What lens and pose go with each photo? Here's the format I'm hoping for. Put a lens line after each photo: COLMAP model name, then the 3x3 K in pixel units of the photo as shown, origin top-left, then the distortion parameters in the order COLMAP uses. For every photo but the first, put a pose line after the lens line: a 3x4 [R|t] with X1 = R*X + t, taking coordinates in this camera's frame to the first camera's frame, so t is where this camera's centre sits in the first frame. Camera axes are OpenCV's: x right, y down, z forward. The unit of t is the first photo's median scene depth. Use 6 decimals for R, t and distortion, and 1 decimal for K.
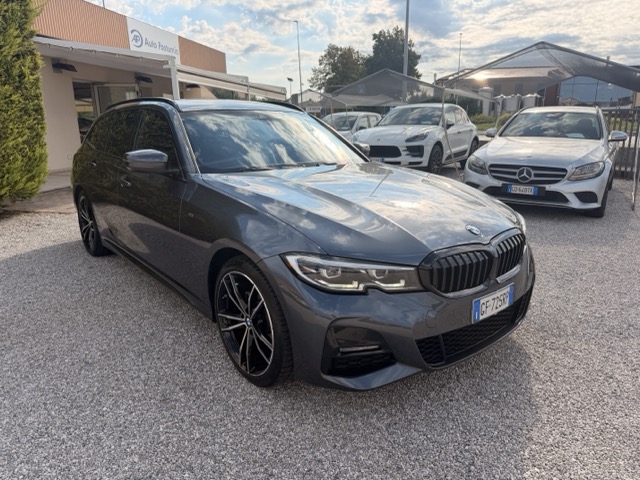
lens RADIAL K [[439.3, 0, 349.3], [0, 439.3, 241.1], [0, 0, 1]] dist [0.048894, -0.024802]
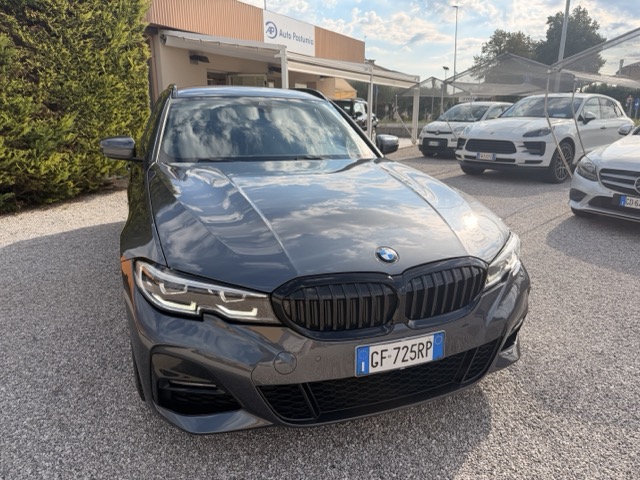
lens RADIAL K [[450.2, 0, 357.0], [0, 450.2, 248.7], [0, 0, 1]] dist [0.000864, 0.003521]
pose [[0.949794, 0.108039, -0.293630, 0.156894], [-0.099115, 0.994051, 0.045149, -0.021995], [0.296761, -0.013779, 0.954852, 0.083837]]
